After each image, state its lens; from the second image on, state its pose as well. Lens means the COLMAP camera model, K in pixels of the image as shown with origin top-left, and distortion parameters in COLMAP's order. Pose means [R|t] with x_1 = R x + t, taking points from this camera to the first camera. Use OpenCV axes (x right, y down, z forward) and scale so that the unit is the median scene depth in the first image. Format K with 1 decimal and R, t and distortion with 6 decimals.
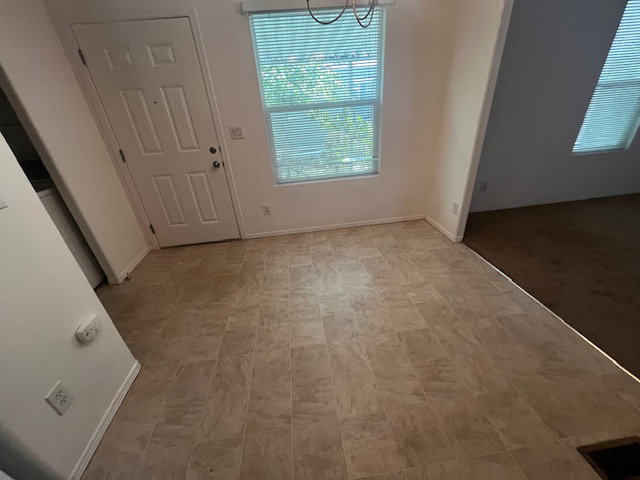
lens RADIAL K [[259.4, 0, 319.2], [0, 259.4, 241.2], [0, 0, 1]] dist [-0.003979, 0.000777]
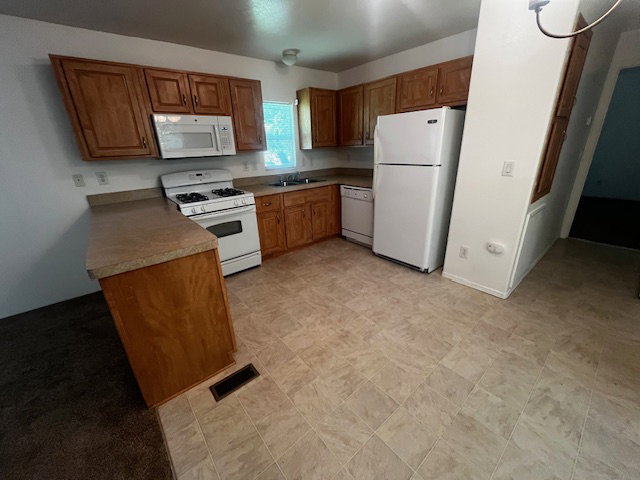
lens RADIAL K [[259.4, 0, 319.3], [0, 259.4, 241.5], [0, 0, 1]] dist [-0.003979, 0.000777]
pose [[-0.835702, 0.279558, -0.472705, 0.998421], [-0.174066, 0.681528, 0.710789, -0.761985], [0.520868, 0.676289, -0.520892, 1.199104]]
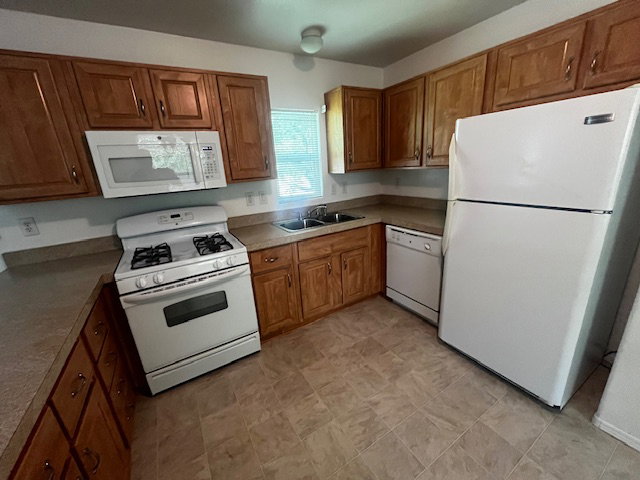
lens RADIAL K [[259.4, 0, 320.2], [0, 259.4, 240.1], [0, 0, 1]] dist [-0.003979, 0.000777]
pose [[-0.903710, 0.235377, -0.357639, 0.702332], [-0.085885, 0.718682, 0.690015, -0.571244], [0.419442, 0.654289, -0.629265, 0.829831]]
